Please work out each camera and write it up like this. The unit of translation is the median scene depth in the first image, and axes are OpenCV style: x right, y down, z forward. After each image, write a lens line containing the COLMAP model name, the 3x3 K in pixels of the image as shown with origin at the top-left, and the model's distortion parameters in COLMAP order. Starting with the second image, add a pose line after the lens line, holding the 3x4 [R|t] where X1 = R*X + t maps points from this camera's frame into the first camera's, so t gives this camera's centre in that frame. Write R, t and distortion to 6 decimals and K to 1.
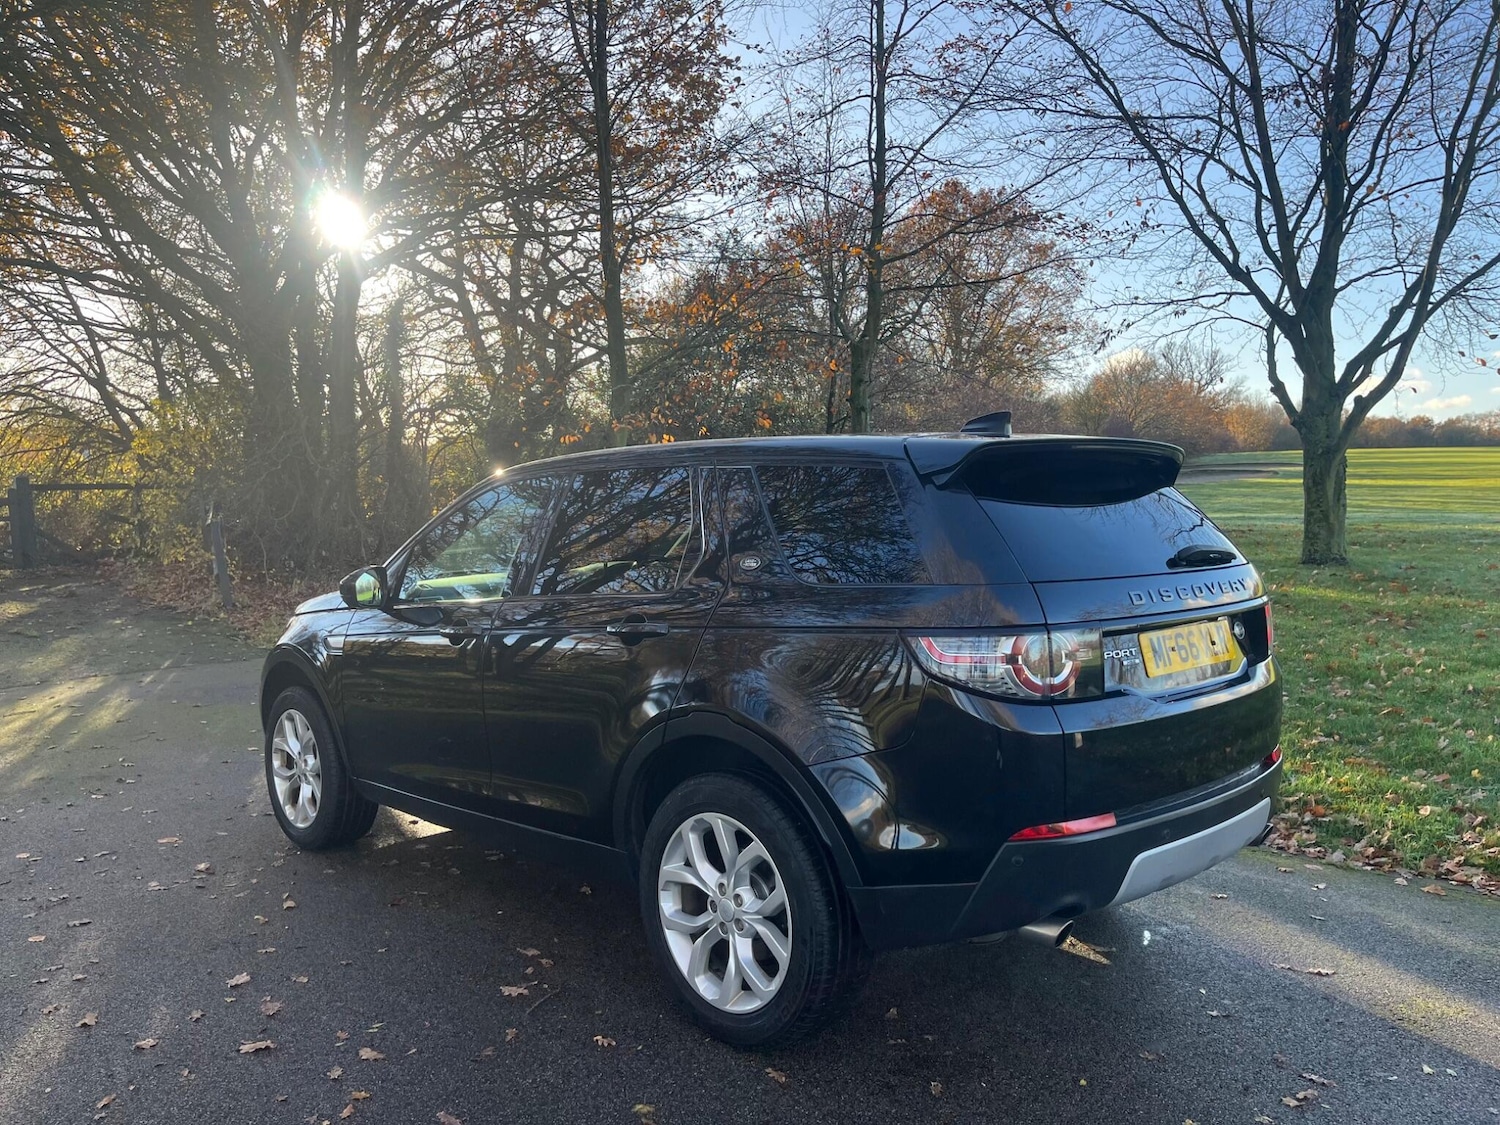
lens RADIAL K [[1129.9, 0, 745.2], [0, 1129.9, 575.1], [0, 0, 1]] dist [0.074116, -0.102410]
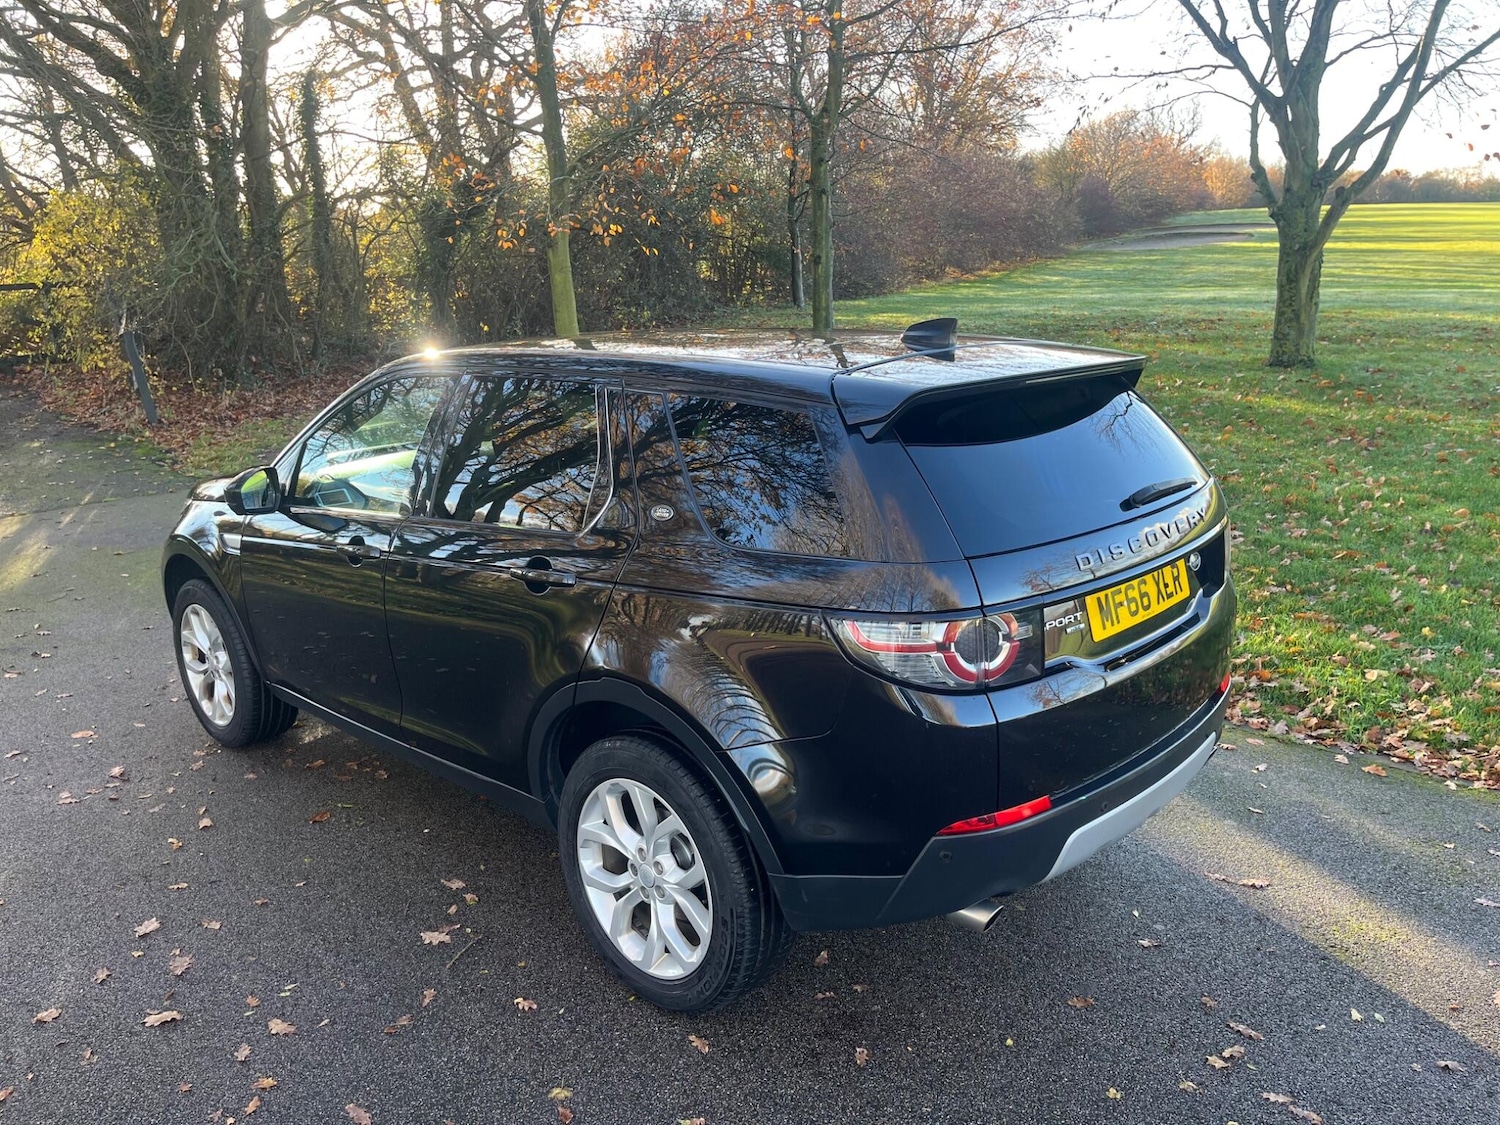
lens RADIAL K [[1129.9, 0, 756.6], [0, 1129.9, 566.0], [0, 0, 1]] dist [0.074116, -0.102410]
pose [[0.999140, -0.020475, 0.036050, 0.028569], [0.013143, 0.981117, 0.192967, -0.088190], [-0.039320, -0.192327, 0.980543, 0.069192]]
